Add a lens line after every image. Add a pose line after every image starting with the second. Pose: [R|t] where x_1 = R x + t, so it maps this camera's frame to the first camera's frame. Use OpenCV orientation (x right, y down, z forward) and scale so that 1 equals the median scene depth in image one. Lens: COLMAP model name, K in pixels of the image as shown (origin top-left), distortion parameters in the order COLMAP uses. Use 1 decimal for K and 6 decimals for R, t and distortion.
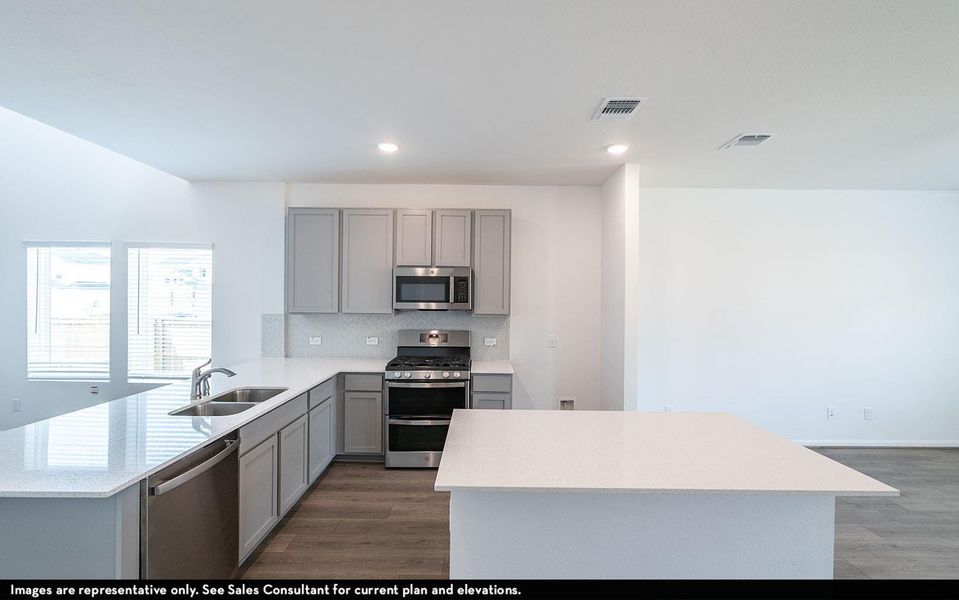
lens RADIAL K [[389.5, 0, 483.7], [0, 389.5, 302.2], [0, 0, 1]] dist [-0.004040, -0.000270]
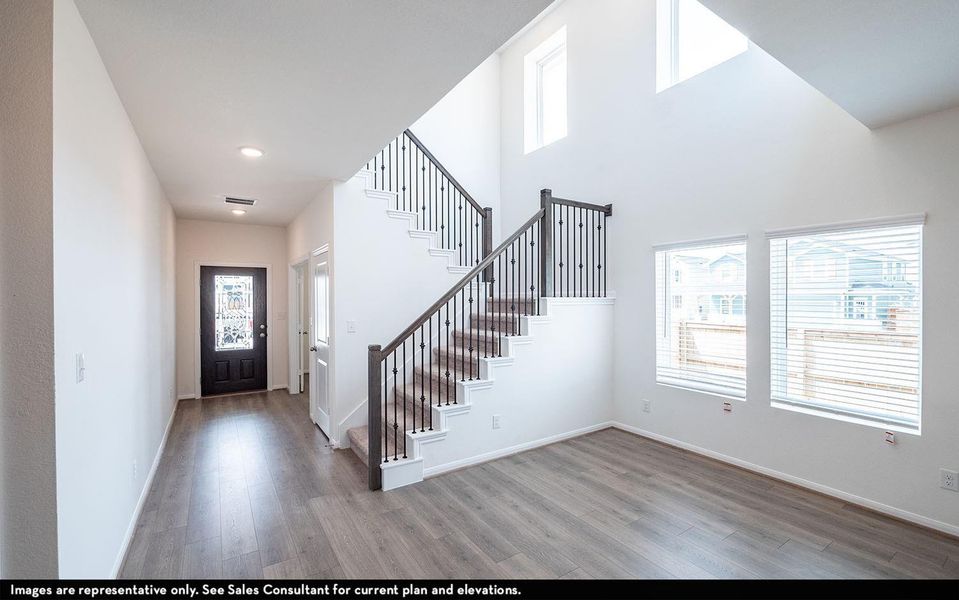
lens RADIAL K [[404.8, 0, 479.5], [0, 404.8, 300.5], [0, 0, 1]] dist [-0.010635, 0.000647]
pose [[0.543724, -0.008089, -0.839225, -0.544743], [0.004327, 0.999967, -0.006835, -0.009539], [0.839253, 0.000085, 0.543741, 0.039300]]
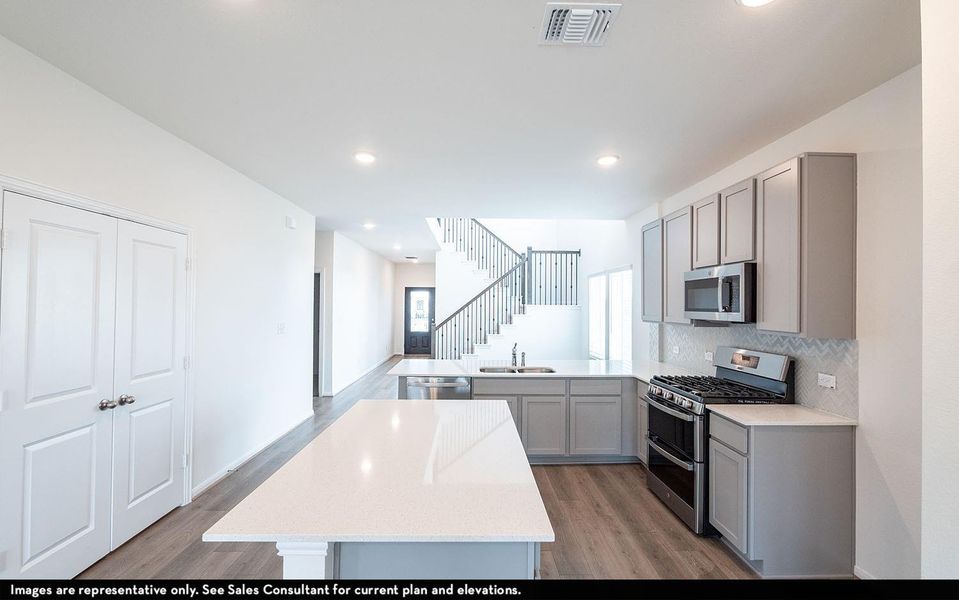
lens RADIAL K [[404.8, 0, 481.6], [0, 404.8, 294.7], [0, 0, 1]] dist [-0.010635, 0.000647]
pose [[0.025717, -0.036148, -0.999015, 0.613717], [-0.013065, 0.999249, -0.036493, 0.002541], [0.999584, 0.013990, 0.025226, 0.478020]]
